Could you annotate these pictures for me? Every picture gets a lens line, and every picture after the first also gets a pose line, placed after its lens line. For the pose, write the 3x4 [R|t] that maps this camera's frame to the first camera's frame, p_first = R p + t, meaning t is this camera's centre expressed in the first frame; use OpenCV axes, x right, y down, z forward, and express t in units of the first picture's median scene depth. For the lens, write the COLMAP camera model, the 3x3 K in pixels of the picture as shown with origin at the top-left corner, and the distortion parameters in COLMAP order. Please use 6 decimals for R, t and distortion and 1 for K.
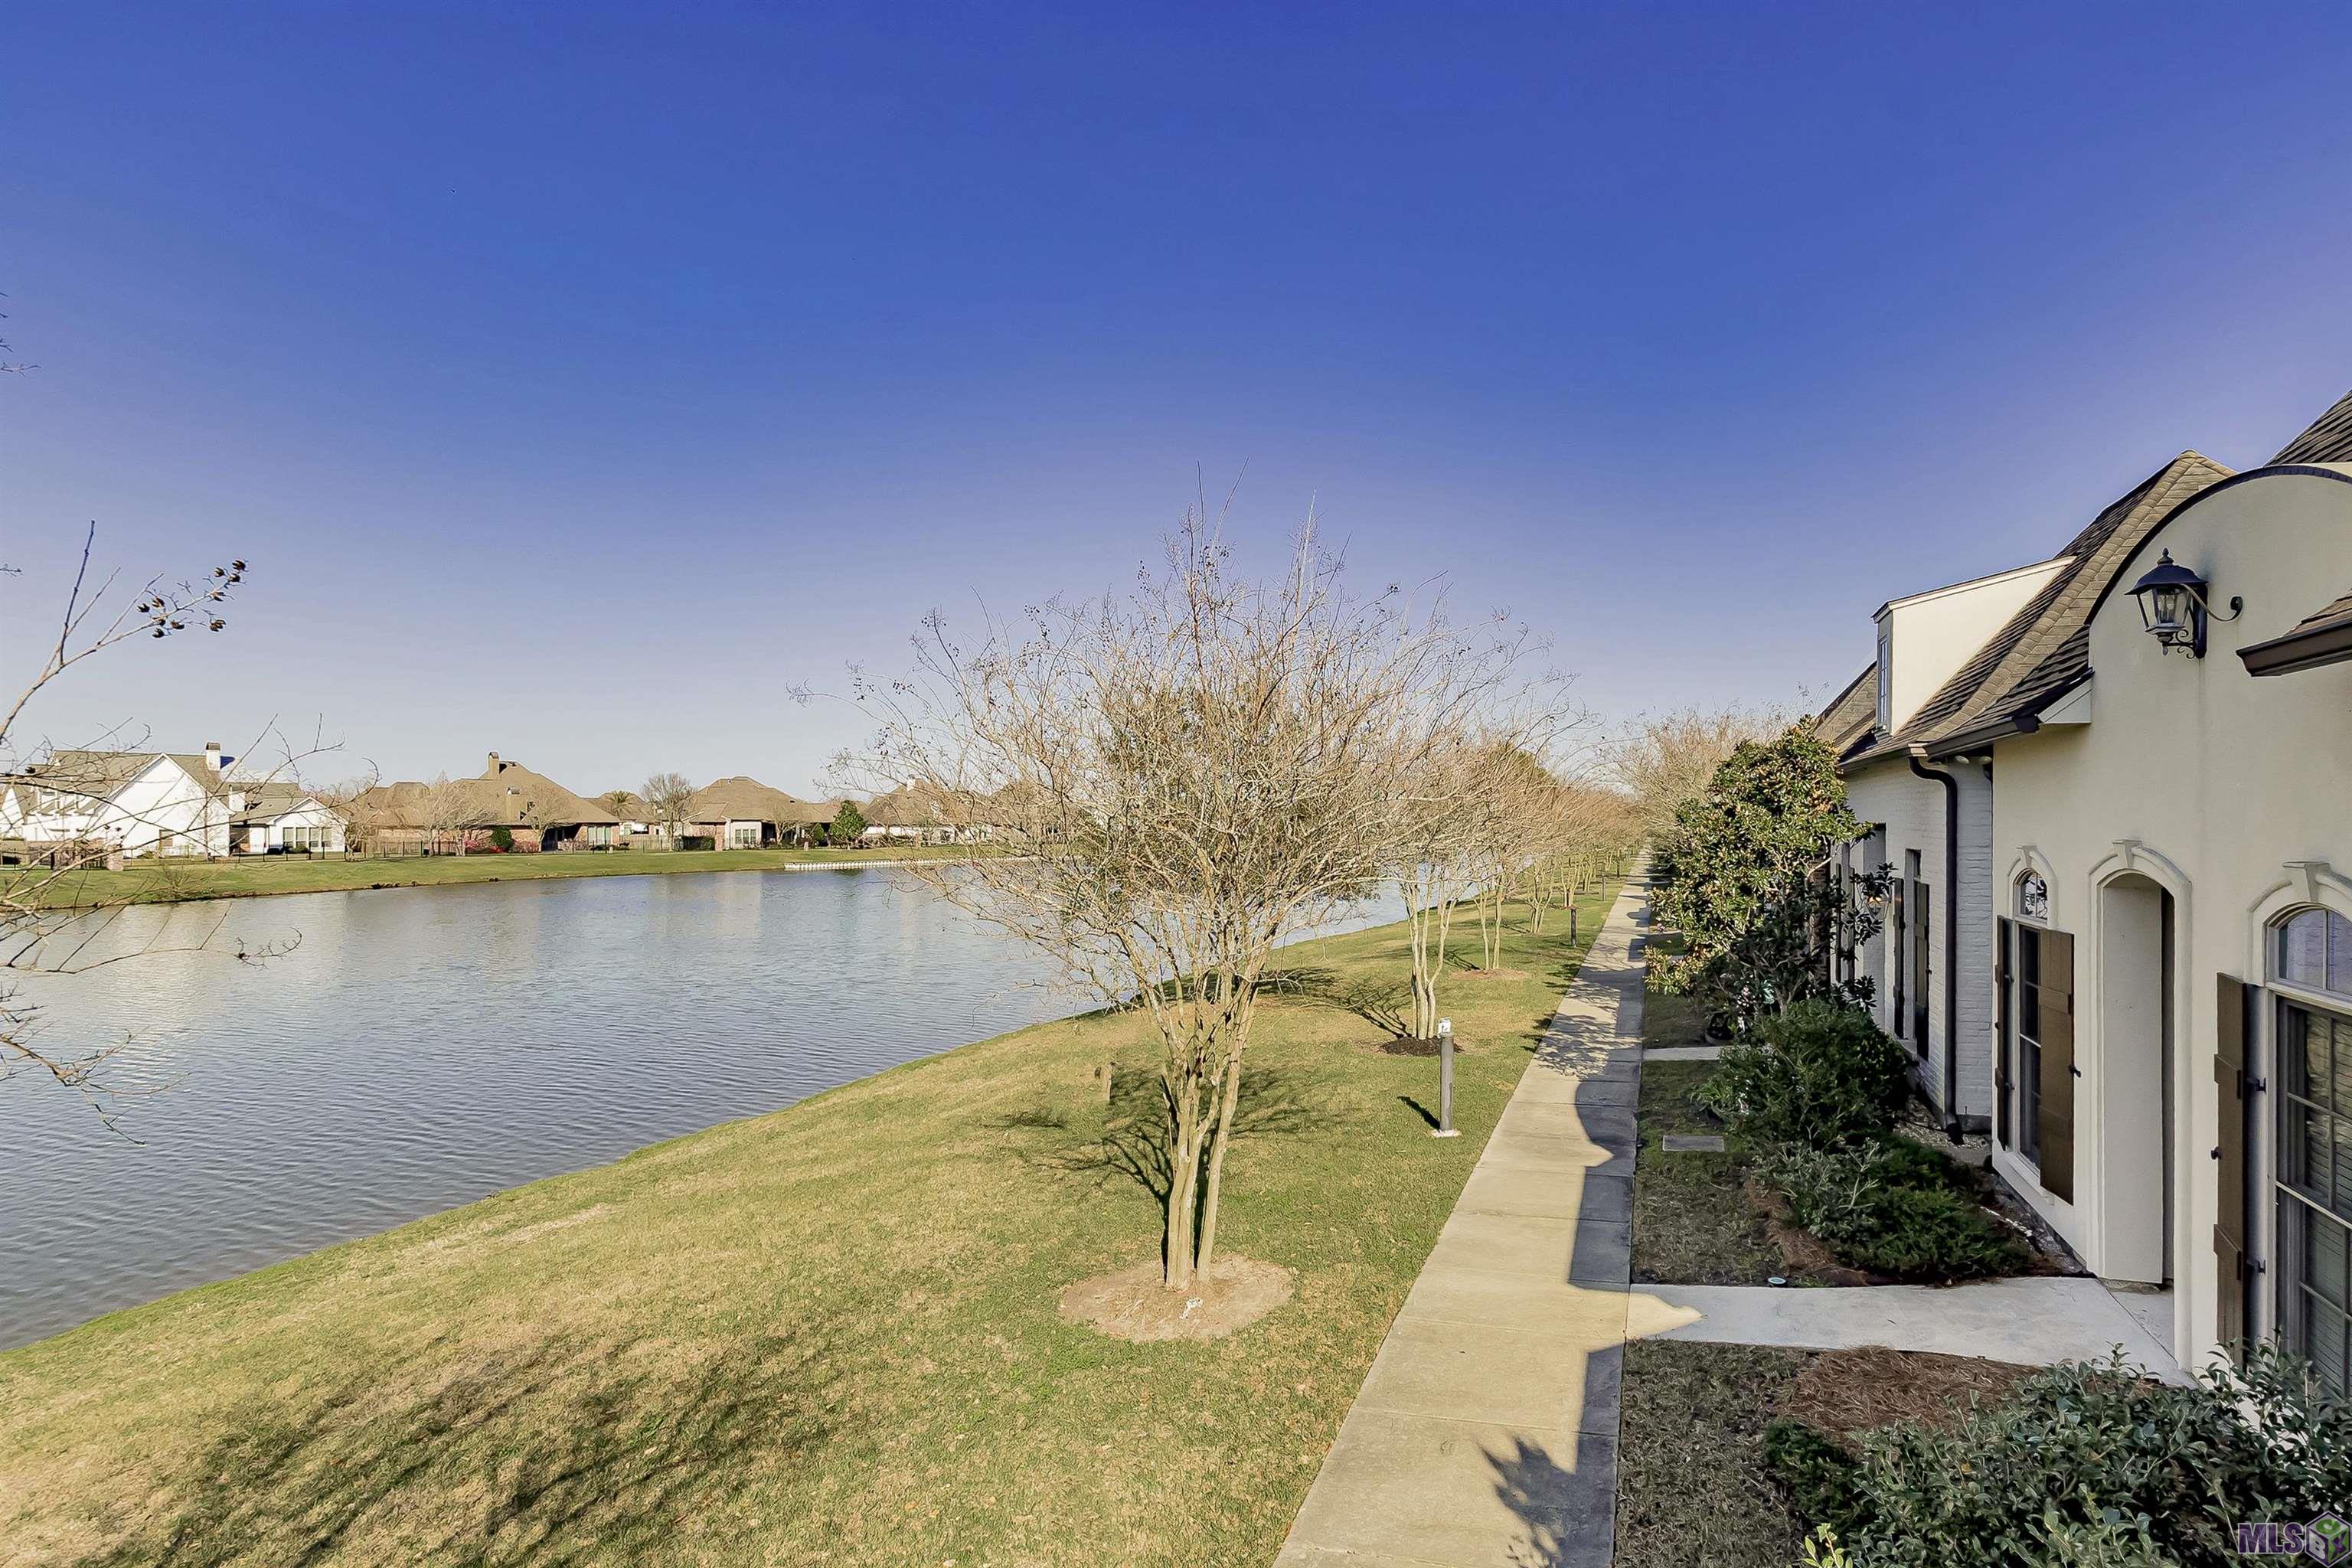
lens RADIAL K [[1117.5, 0, 1180.6], [0, 1117.5, 805.6], [0, 0, 1]] dist [-0.001239, -0.000369]
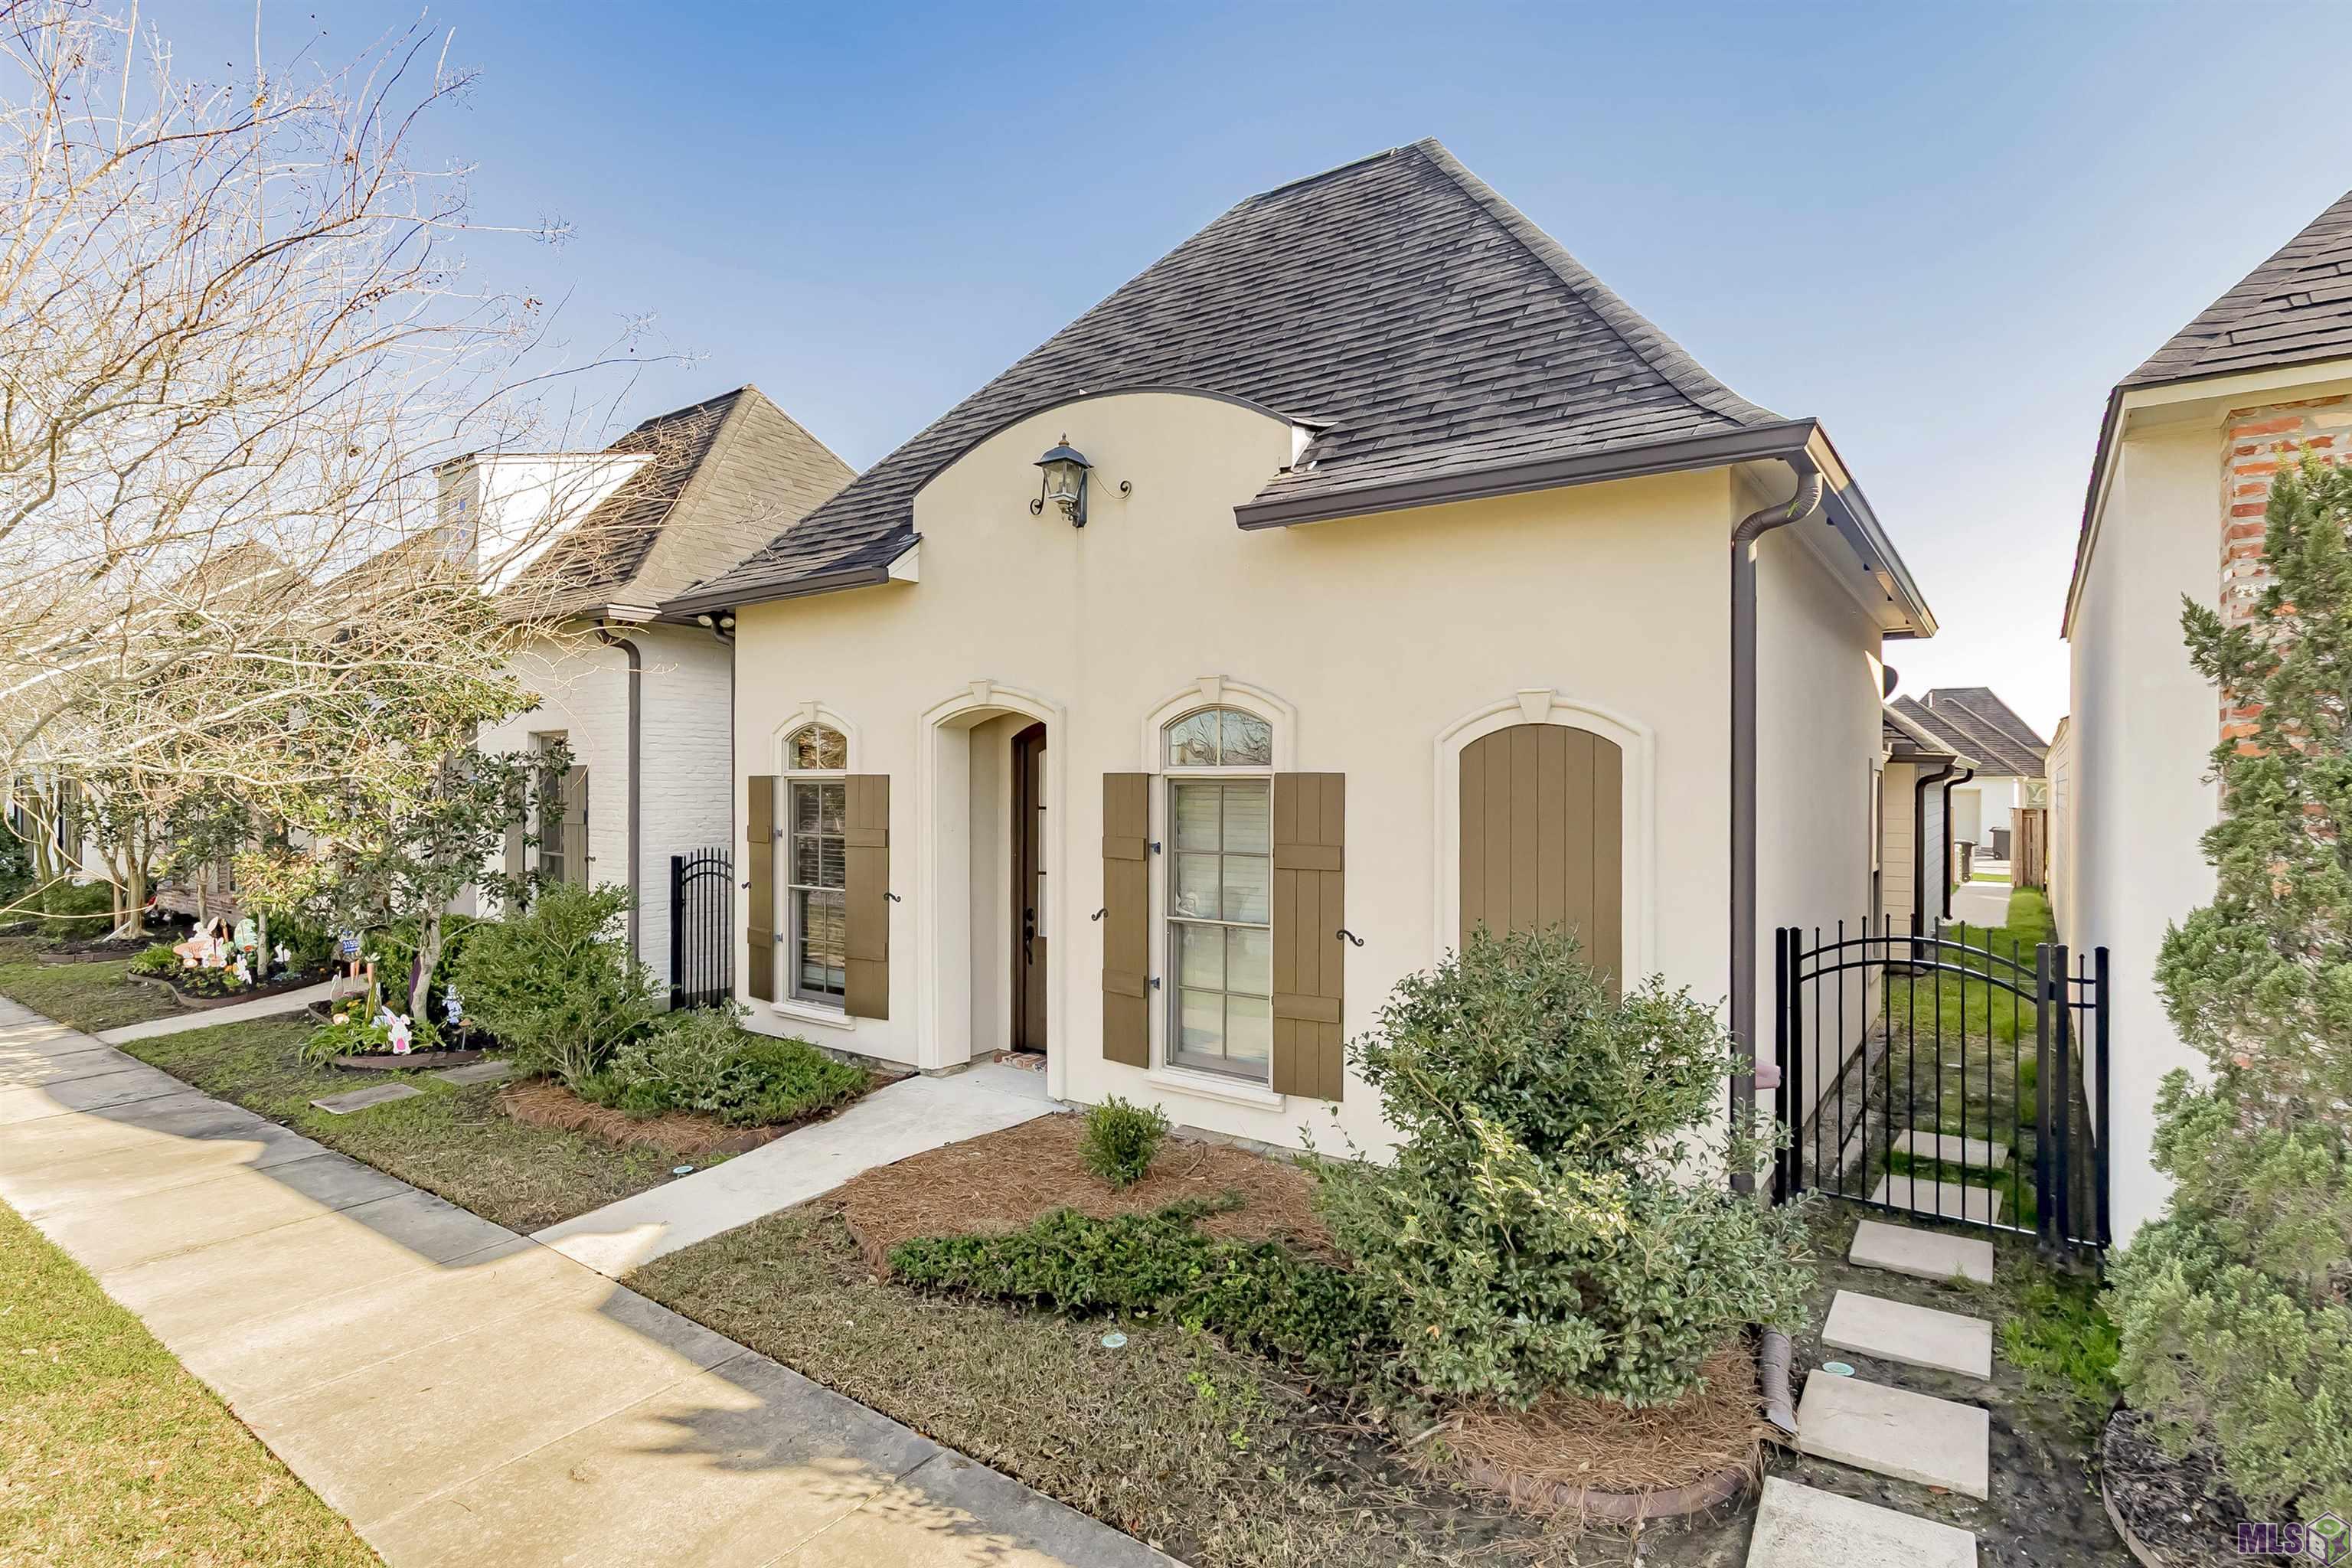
lens RADIAL K [[1294.8, 0, 1176.0], [0, 1294.8, 784.0], [0, 0, 1]] dist [-0.000548, -0.000283]
pose [[0.281334, 0.016384, 0.959470, -0.345416], [-0.031378, 0.999477, -0.007866, 0.127449], [-0.959097, -0.027894, 0.281701, 0.374975]]
